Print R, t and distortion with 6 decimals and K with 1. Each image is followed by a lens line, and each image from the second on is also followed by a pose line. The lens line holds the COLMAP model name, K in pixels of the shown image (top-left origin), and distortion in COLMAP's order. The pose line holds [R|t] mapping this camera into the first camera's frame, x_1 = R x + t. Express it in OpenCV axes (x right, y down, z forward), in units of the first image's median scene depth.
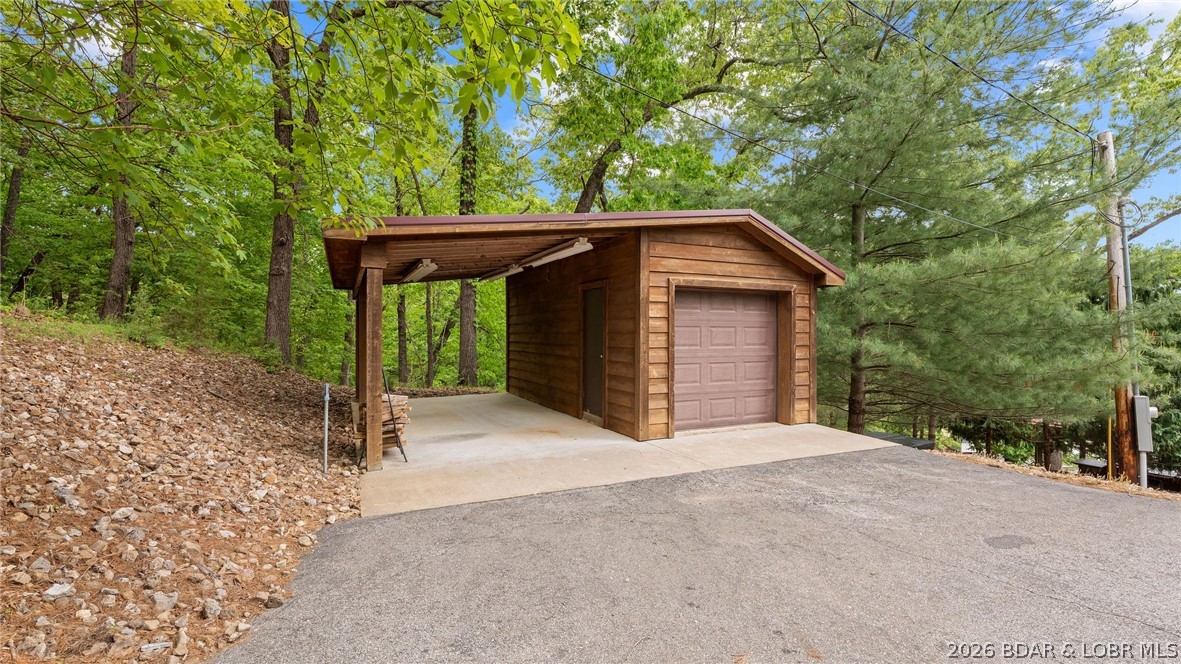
lens RADIAL K [[523.1, 0, 587.7], [0, 523.1, 342.2], [0, 0, 1]] dist [0.003279, -0.000028]
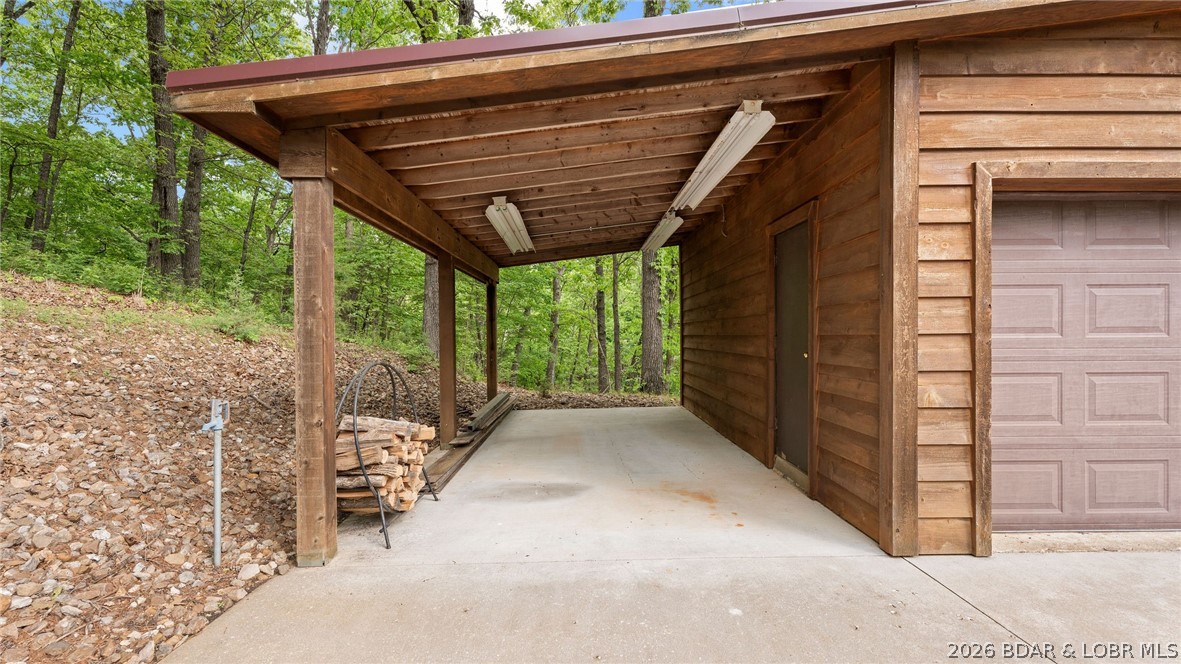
lens RADIAL K [[523.1, 0, 587.7], [0, 523.1, 342.2], [0, 0, 1]] dist [0.003279, -0.000028]
pose [[0.909433, -0.002267, -0.415845, 0.049004], [0.000856, 0.999993, -0.003579, 0.017263], [0.415850, 0.002898, 0.909429, 0.487503]]
